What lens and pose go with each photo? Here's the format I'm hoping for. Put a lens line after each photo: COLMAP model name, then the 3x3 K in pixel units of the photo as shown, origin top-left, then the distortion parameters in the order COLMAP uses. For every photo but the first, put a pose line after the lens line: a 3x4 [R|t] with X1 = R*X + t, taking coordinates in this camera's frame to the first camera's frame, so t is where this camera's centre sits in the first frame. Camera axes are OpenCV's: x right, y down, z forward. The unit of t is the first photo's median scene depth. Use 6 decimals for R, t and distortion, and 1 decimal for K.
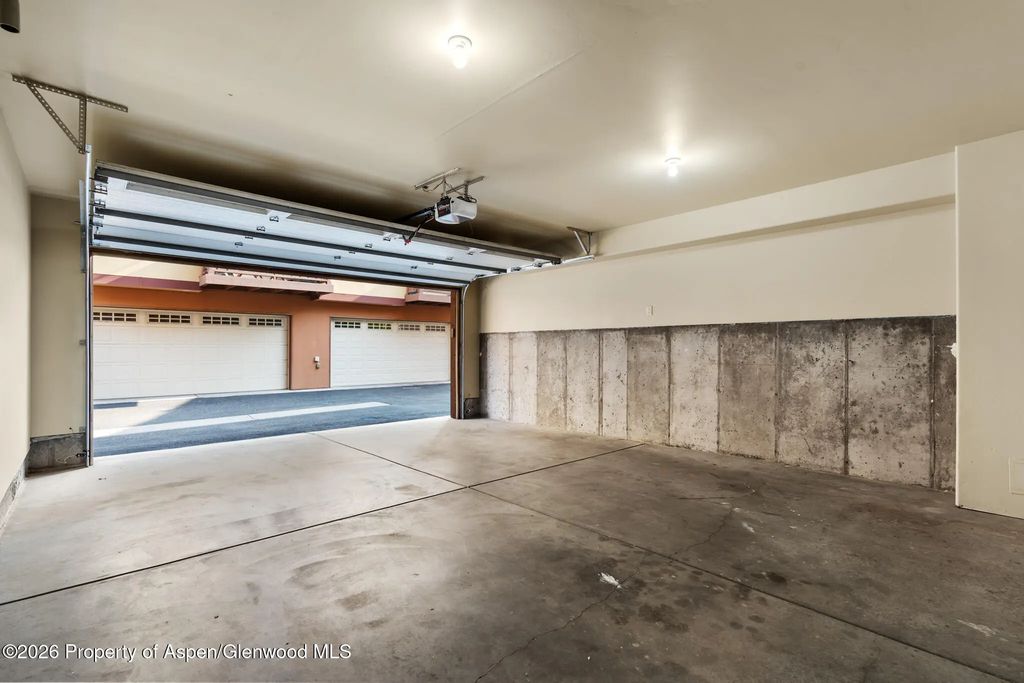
lens RADIAL K [[463.4, 0, 512.0], [0, 463.4, 341.5], [0, 0, 1]] dist [0.000049, 0.000093]
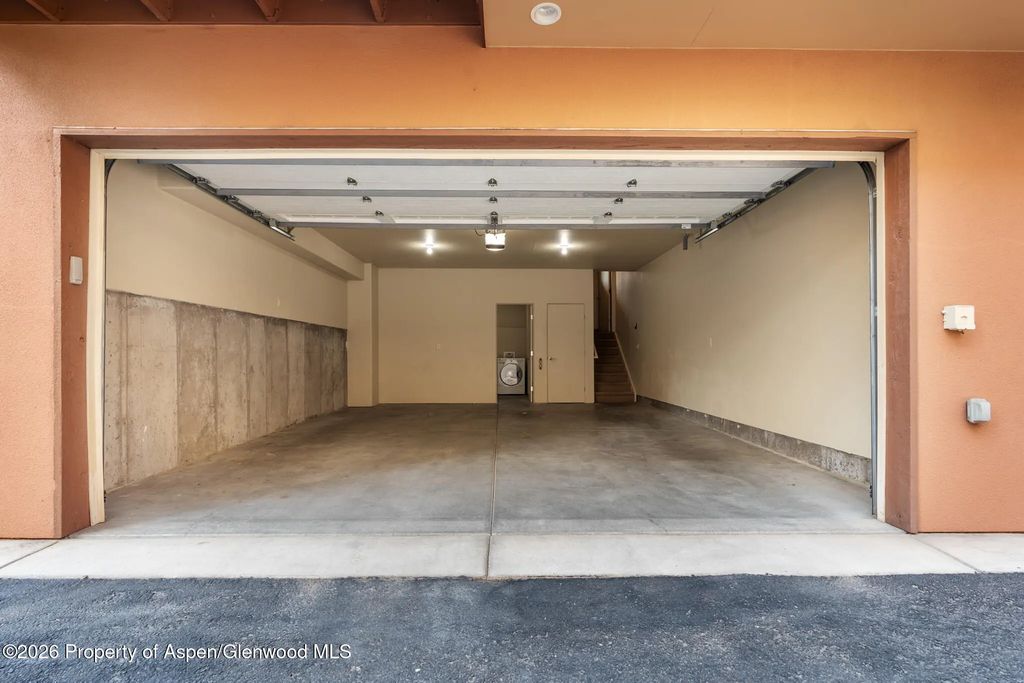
lens RADIAL K [[486.5, 0, 512.1], [0, 486.5, 352.3], [0, 0, 1]] dist [0.000265, 0.000091]
pose [[-0.746374, 0.004171, 0.665514, -0.682828], [-0.009795, 0.999803, -0.017251, 0.049312], [-0.665455, -0.019394, -0.746186, 1.230800]]
